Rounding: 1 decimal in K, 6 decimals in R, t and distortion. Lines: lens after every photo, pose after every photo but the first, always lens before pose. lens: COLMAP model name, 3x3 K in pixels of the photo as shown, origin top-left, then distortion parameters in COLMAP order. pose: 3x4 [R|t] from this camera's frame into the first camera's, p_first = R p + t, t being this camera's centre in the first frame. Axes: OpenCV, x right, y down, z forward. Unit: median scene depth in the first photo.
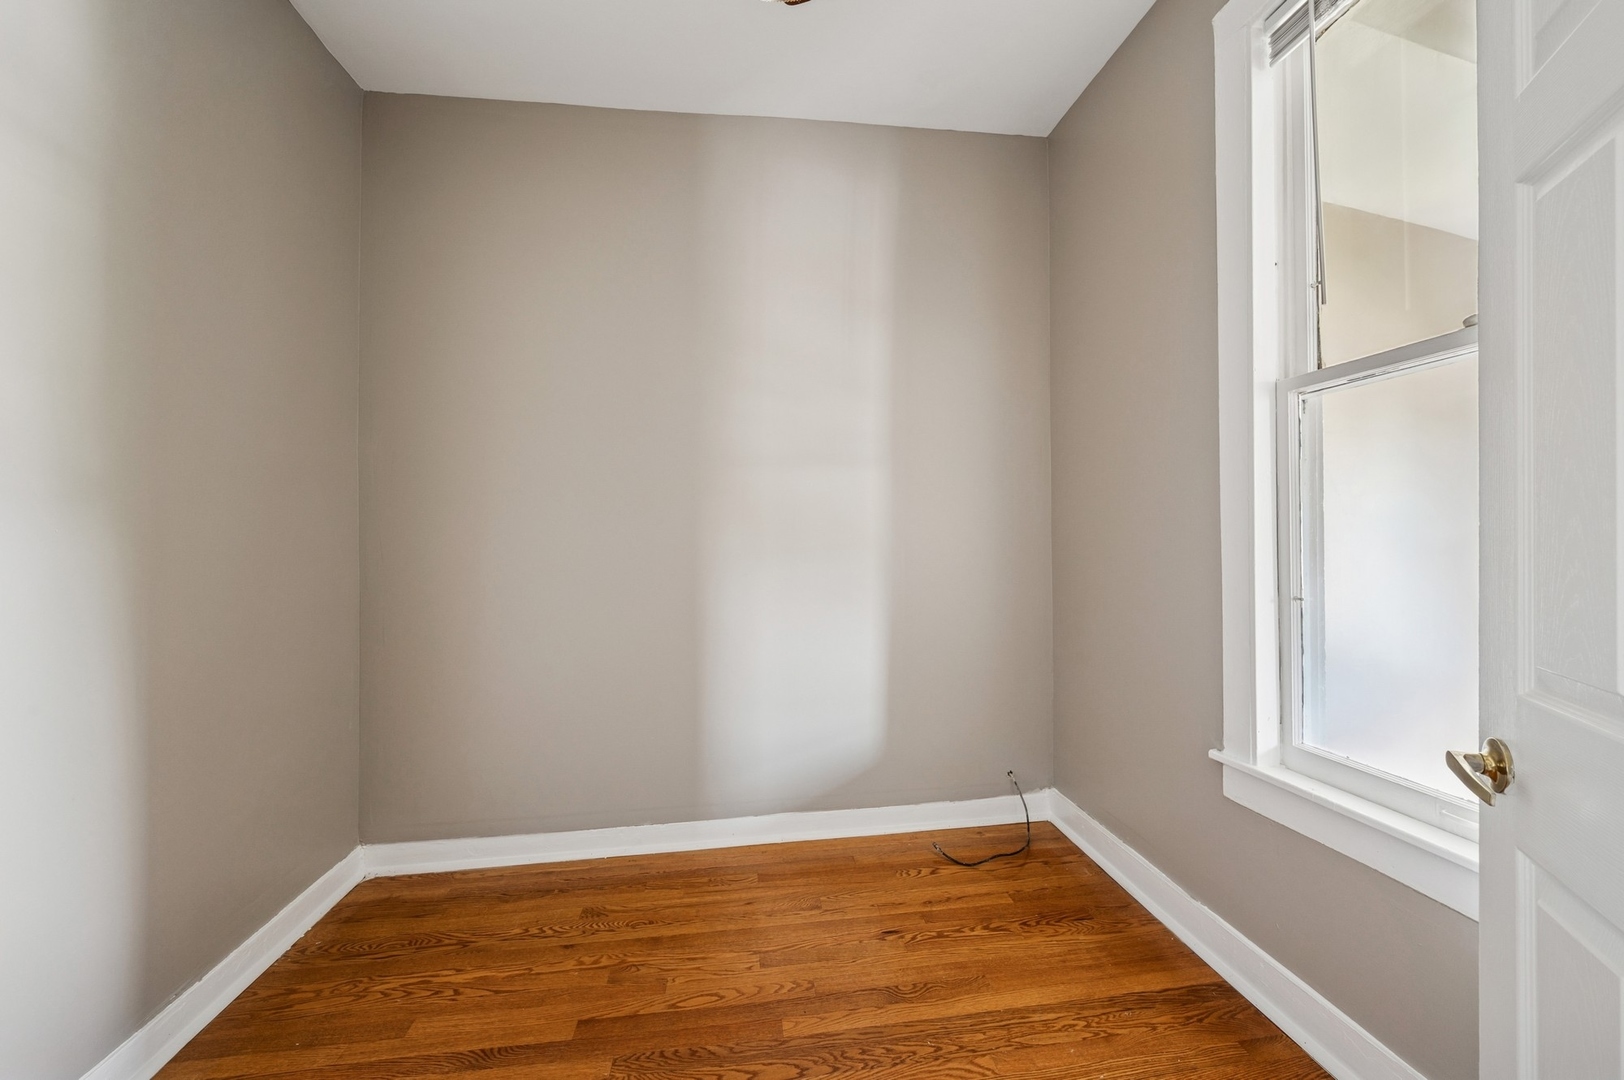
lens RADIAL K [[641.6, 0, 820.3], [0, 641.6, 540.0], [0, 0, 1]] dist [-0.000071, -0.000162]
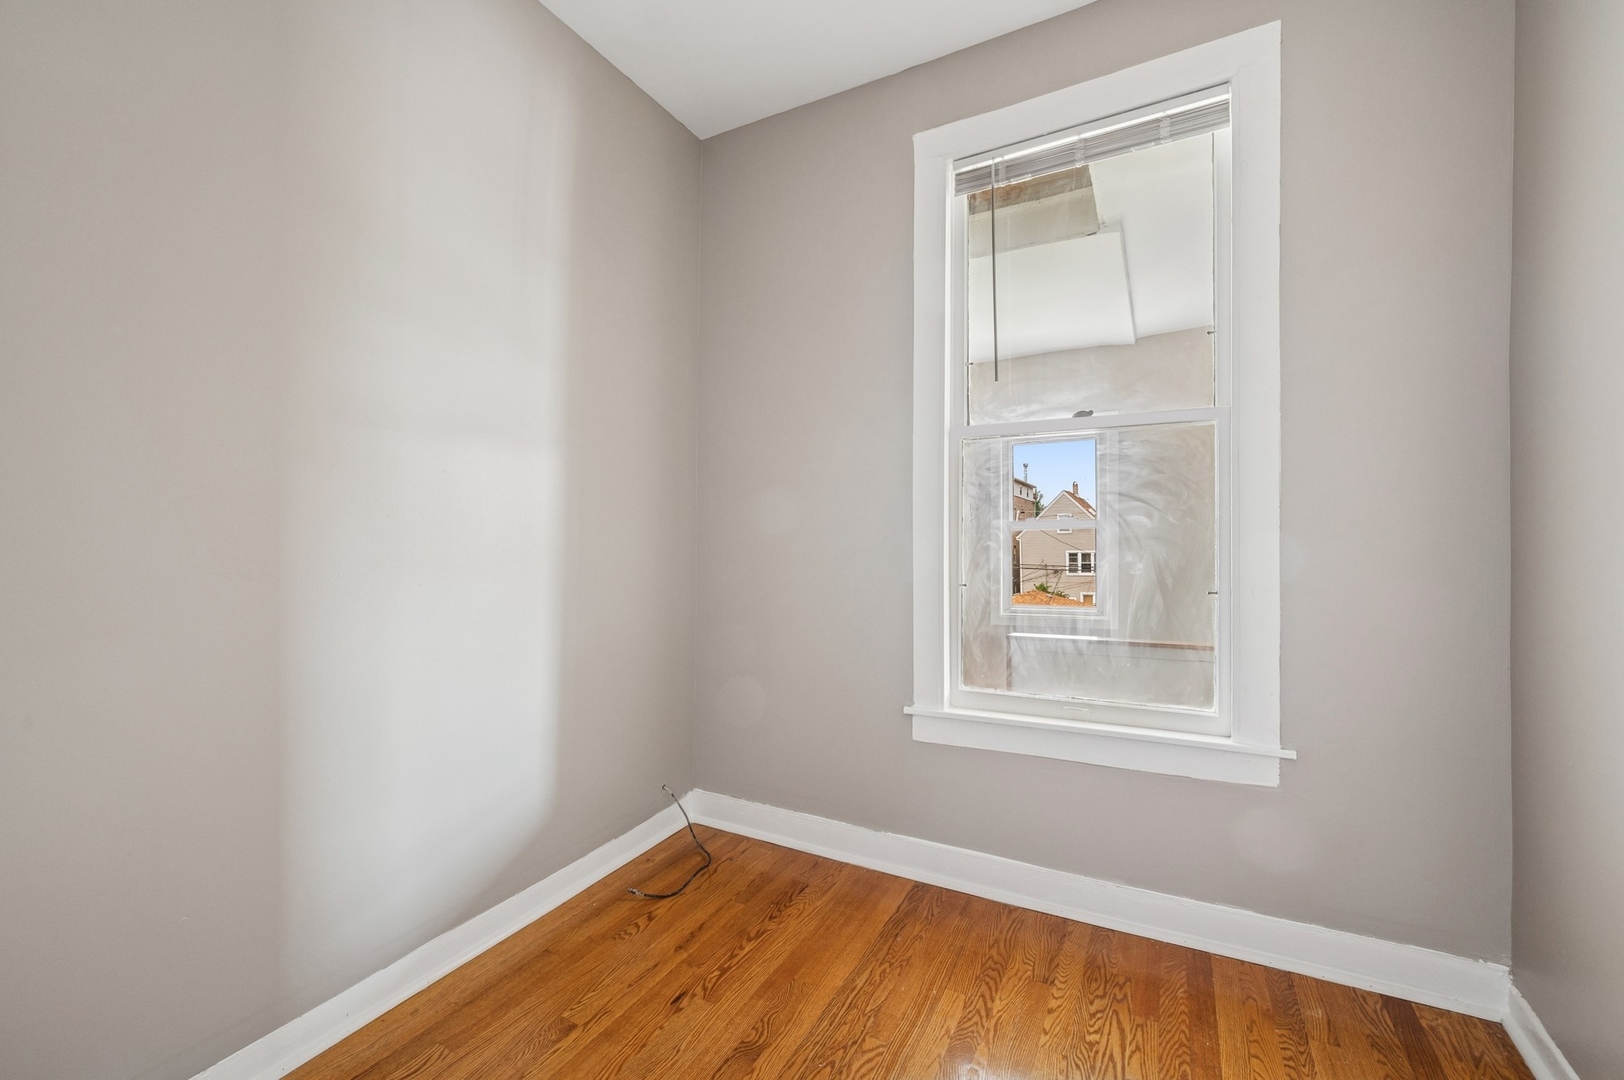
lens RADIAL K [[641.6, 0, 820.3], [0, 641.6, 540.0], [0, 0, 1]] dist [-0.000071, -0.000162]
pose [[0.591505, 0.008262, 0.806259, -0.485499], [0.000392, 0.999944, -0.010534, 0.004791], [-0.806301, 0.006547, 0.591469, 0.337679]]
